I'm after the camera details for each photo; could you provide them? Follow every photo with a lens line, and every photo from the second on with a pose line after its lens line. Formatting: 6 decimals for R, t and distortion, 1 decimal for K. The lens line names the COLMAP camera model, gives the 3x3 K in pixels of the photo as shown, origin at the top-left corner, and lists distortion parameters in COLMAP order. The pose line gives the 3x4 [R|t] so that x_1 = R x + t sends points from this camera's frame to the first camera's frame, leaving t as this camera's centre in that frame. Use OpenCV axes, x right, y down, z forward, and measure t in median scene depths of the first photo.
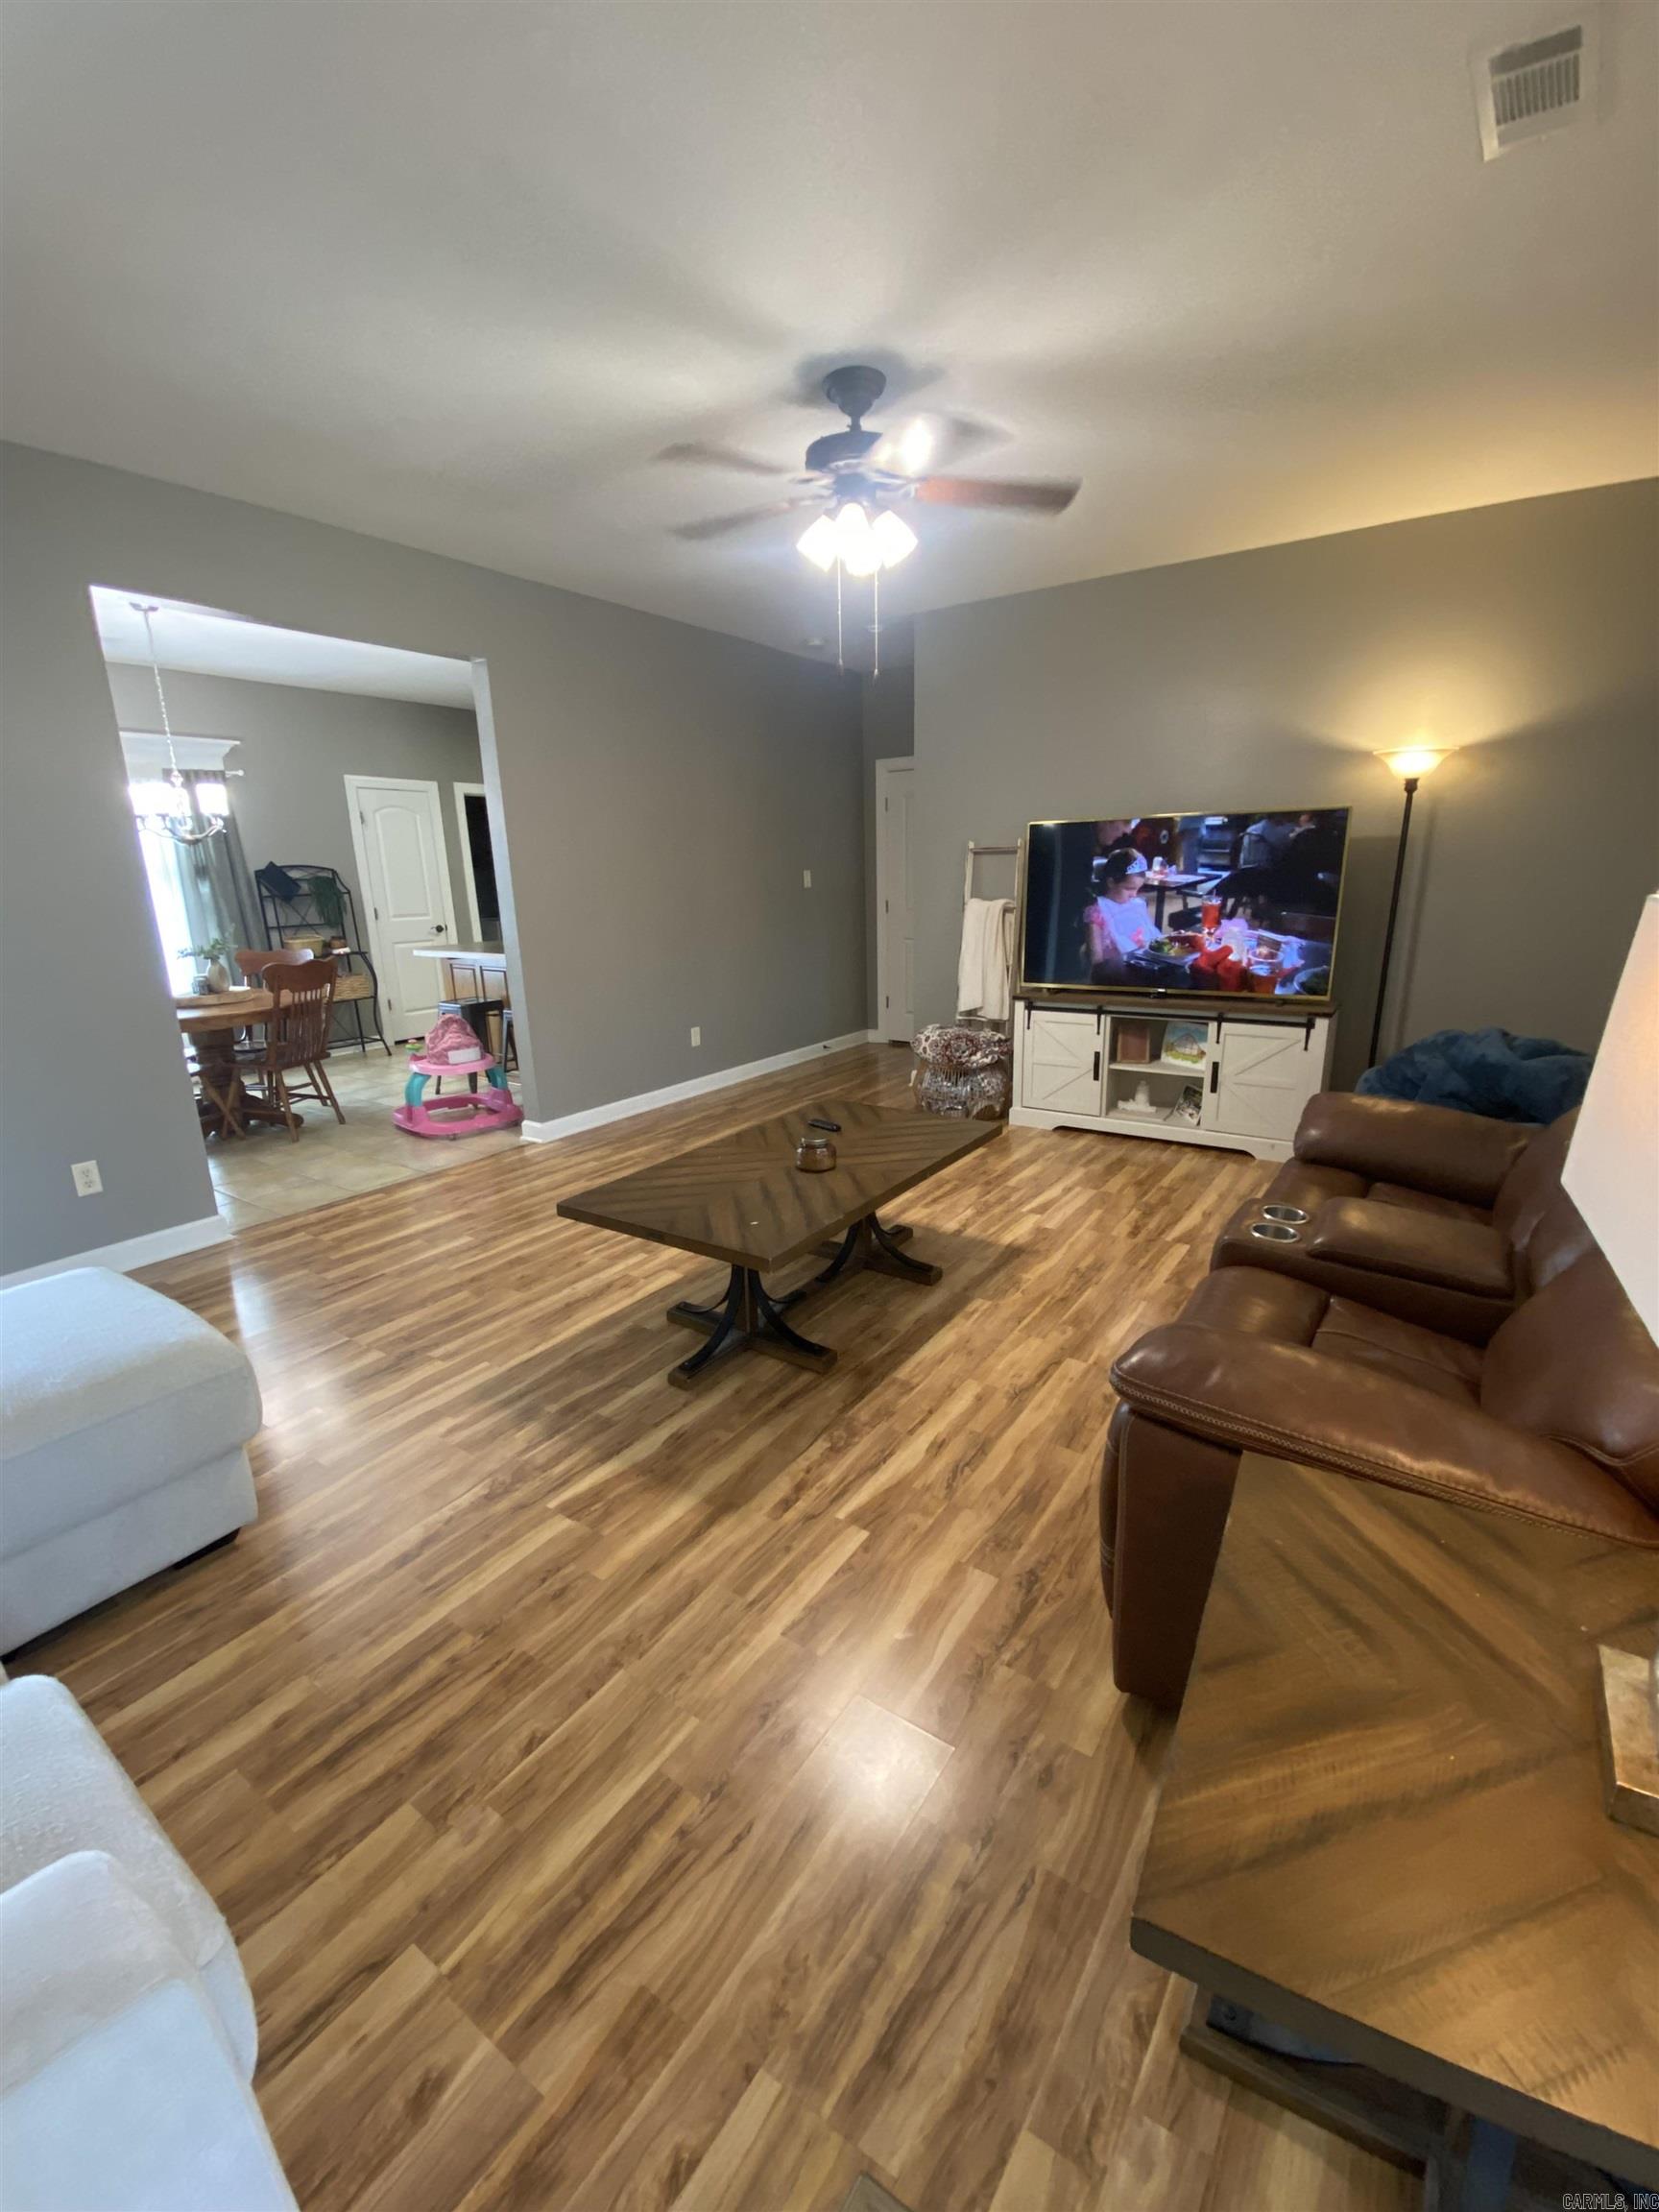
lens RADIAL K [[923.1, 0, 833.0], [0, 923.1, 1111.8], [0, 0, 1]] dist [0.012178, -0.015778]
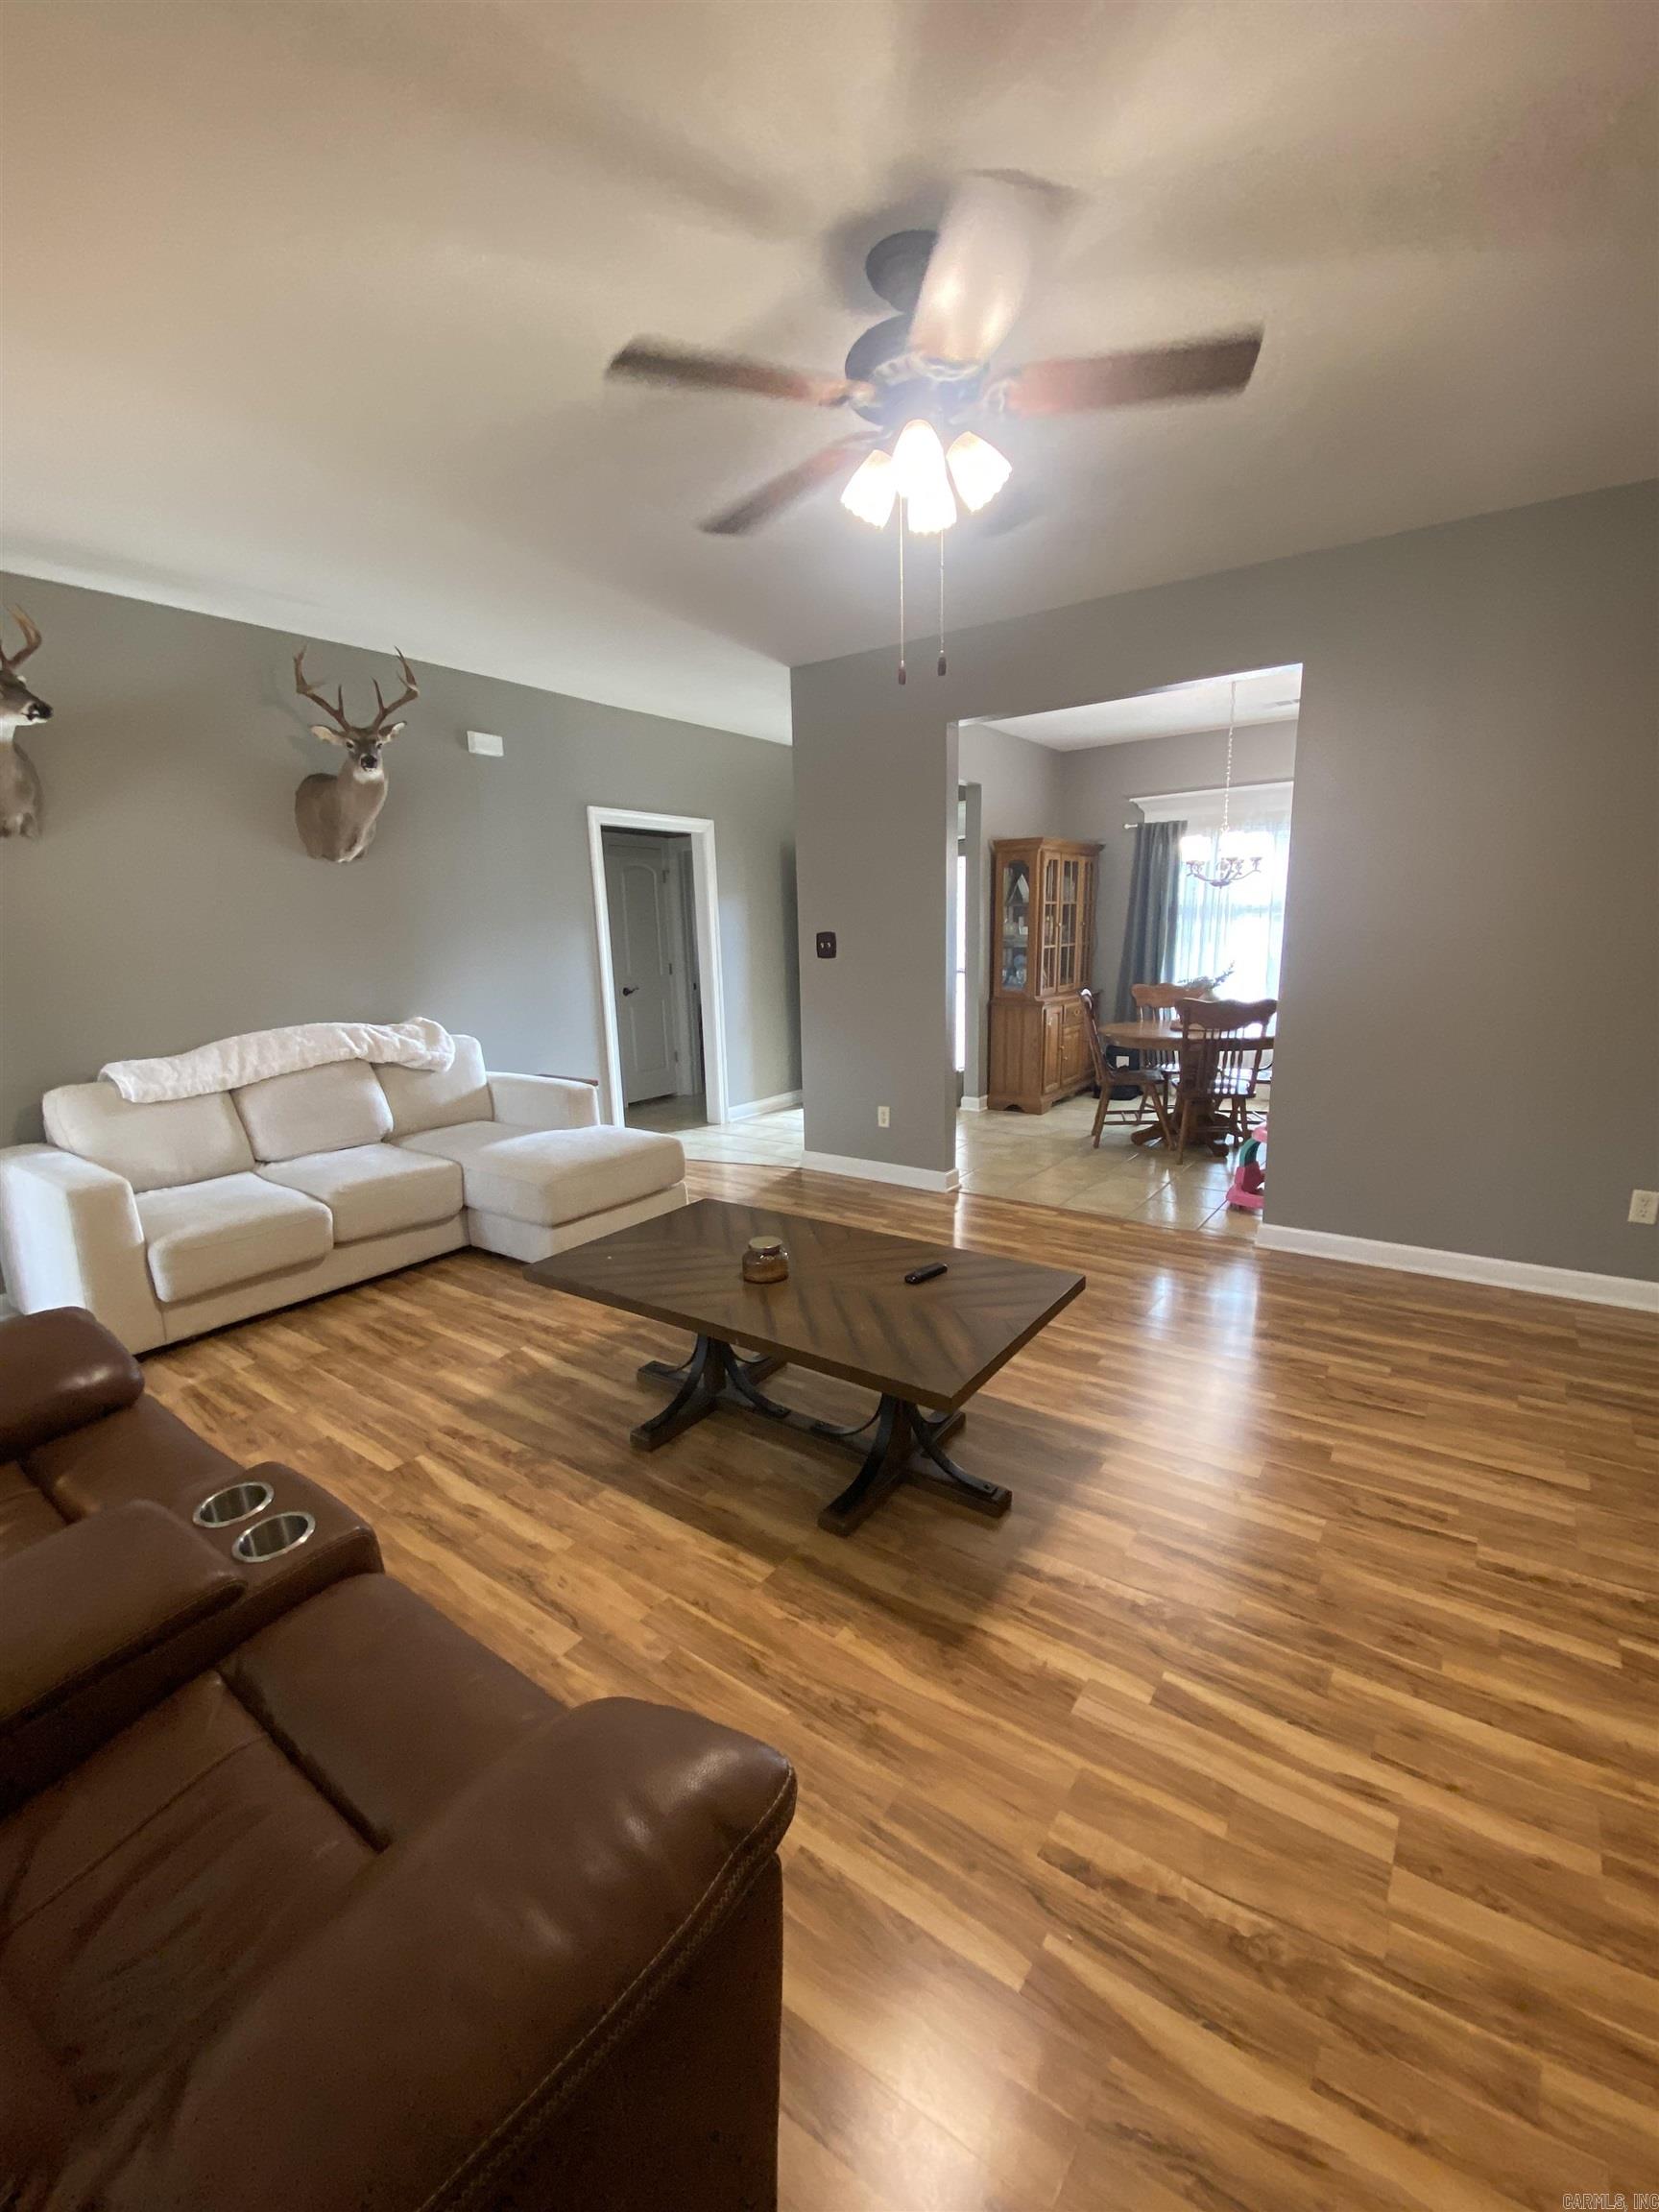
lens RADIAL K [[939.7, 0, 820.8], [0, 939.7, 1098.0], [0, 0, 1]] dist [0.003180, -0.016258]
pose [[-0.027006, 0.212612, -0.976764, 0.850038], [-0.244995, 0.945912, 0.212670, -0.312395], [0.969148, 0.245045, 0.026543, 1.051299]]
